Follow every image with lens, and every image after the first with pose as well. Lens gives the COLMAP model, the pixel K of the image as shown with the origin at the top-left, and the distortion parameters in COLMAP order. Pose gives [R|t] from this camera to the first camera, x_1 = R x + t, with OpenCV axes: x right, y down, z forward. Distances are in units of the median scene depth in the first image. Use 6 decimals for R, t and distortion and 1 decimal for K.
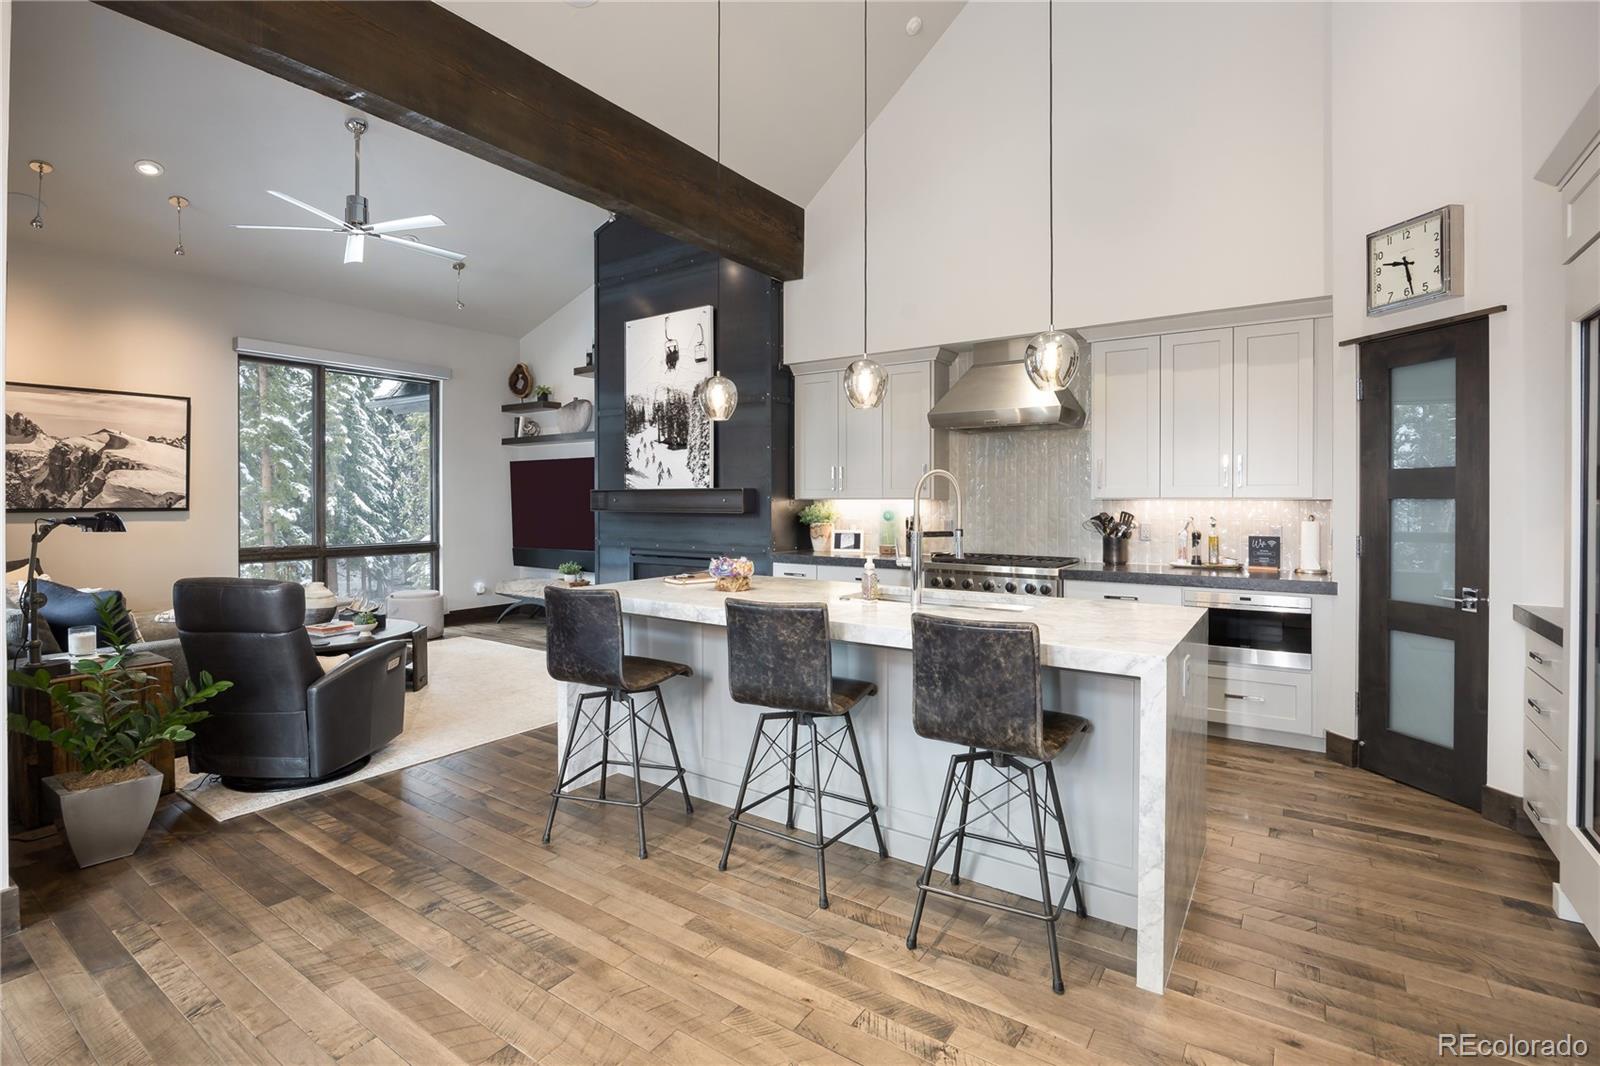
lens RADIAL K [[750.8, 0, 770.0], [0, 750.8, 487.7], [0, 0, 1]] dist [-0.002497, -0.000384]
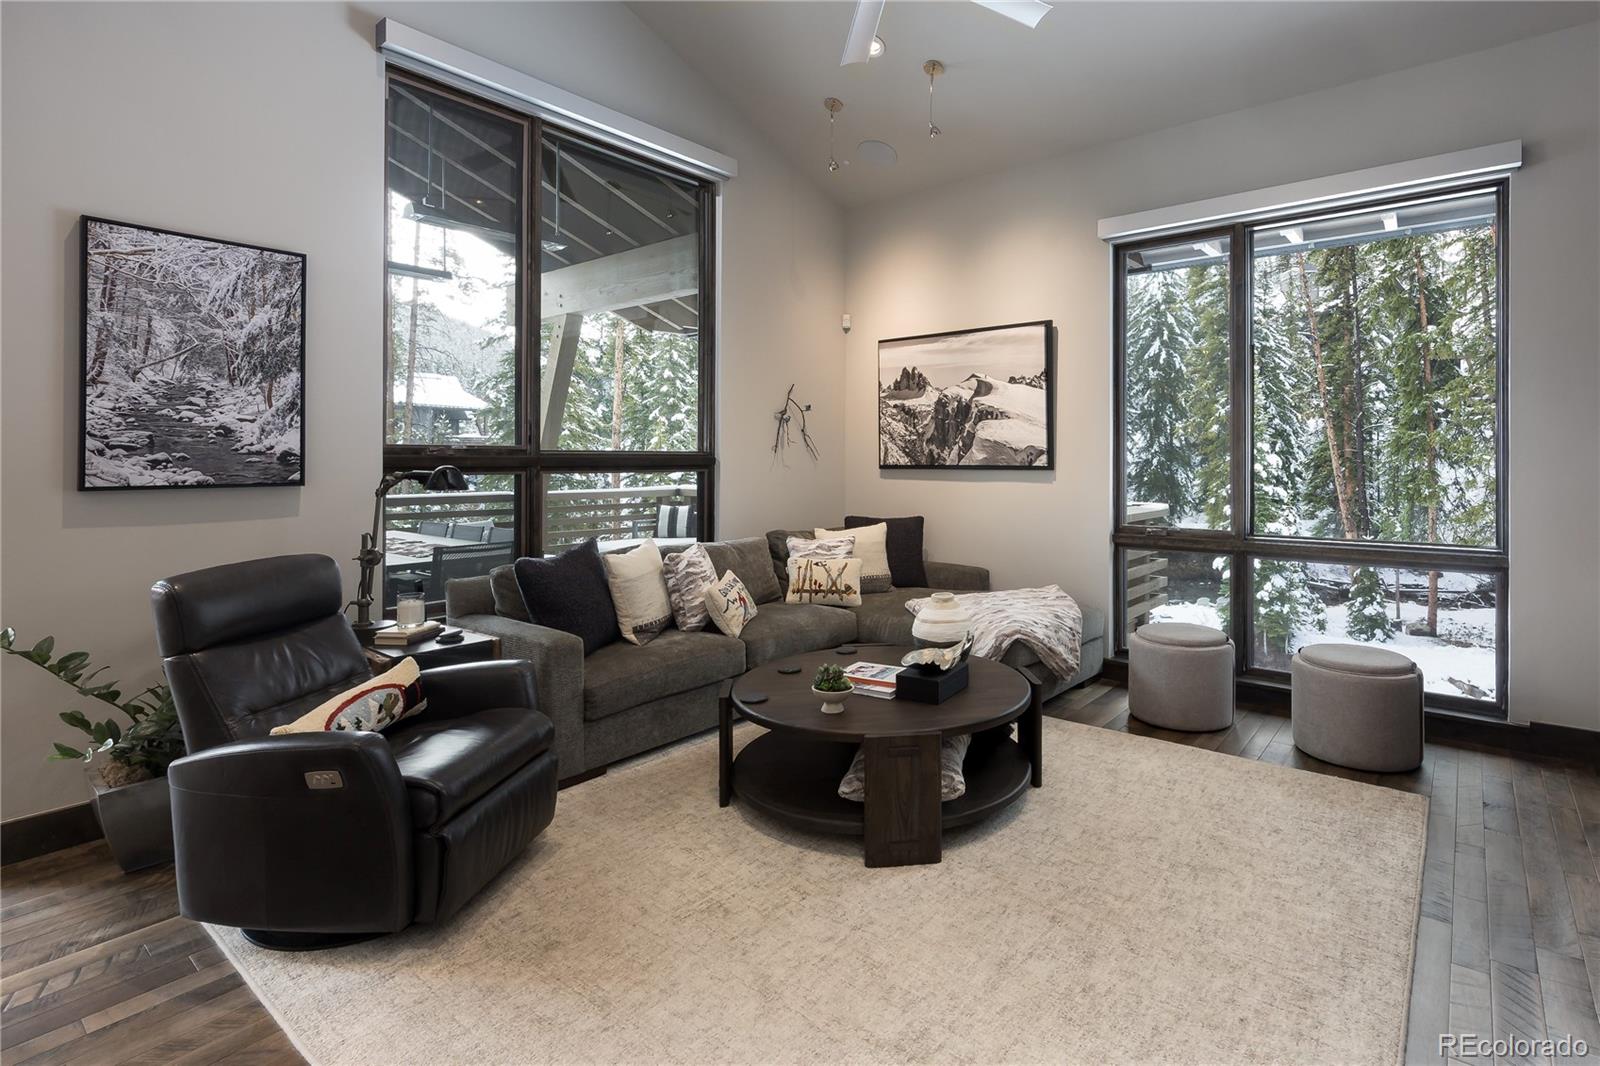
lens RADIAL K [[769.9, 0, 912.4], [0, 769.9, 457.4], [0, 0, 1]] dist [-0.008657, -0.000097]
pose [[-0.000394, -0.003594, -0.999993, -0.000266], [0.015782, 0.999869, -0.003599, 0.017438], [0.999875, -0.015783, -0.000337, 0.806286]]
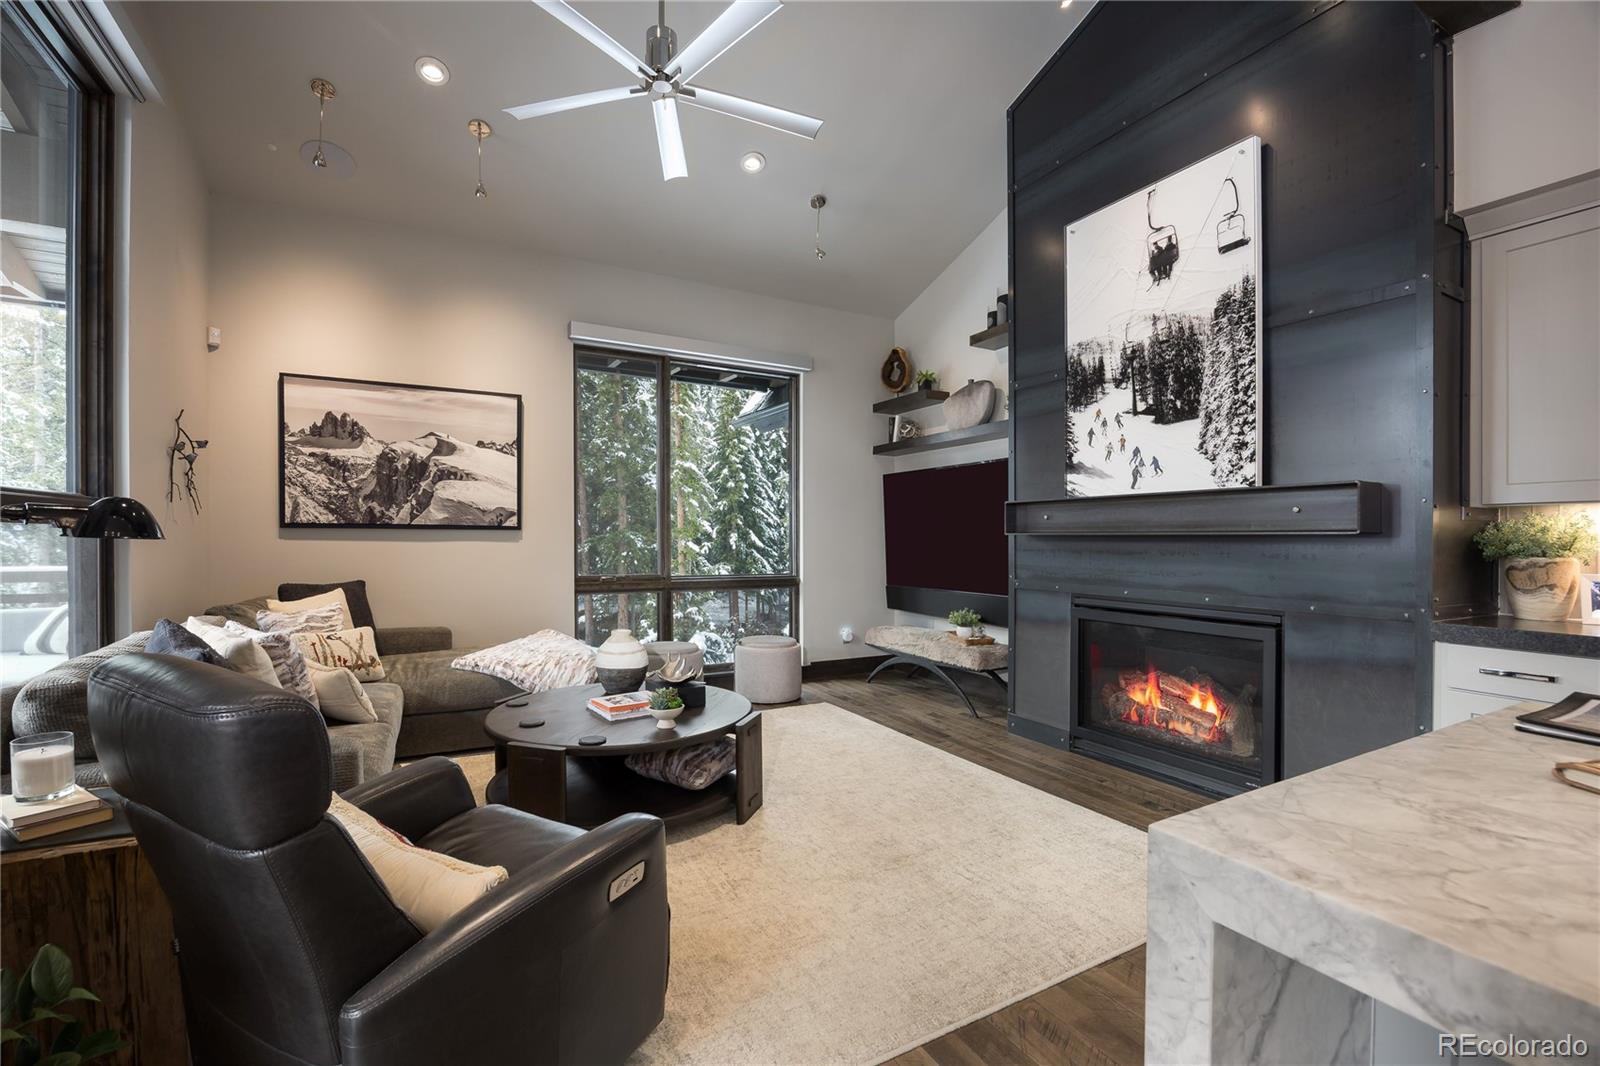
lens RADIAL K [[682.0, 0, 799.0], [0, 682.0, 541.5], [0, 0, 1]] dist [-0.013110, 0.000052]
pose [[0.902215, 0.007803, -0.431215, -0.154509], [0.000293, 0.999825, 0.018705, 0.027680], [0.431286, -0.017002, 0.902055, 0.417974]]
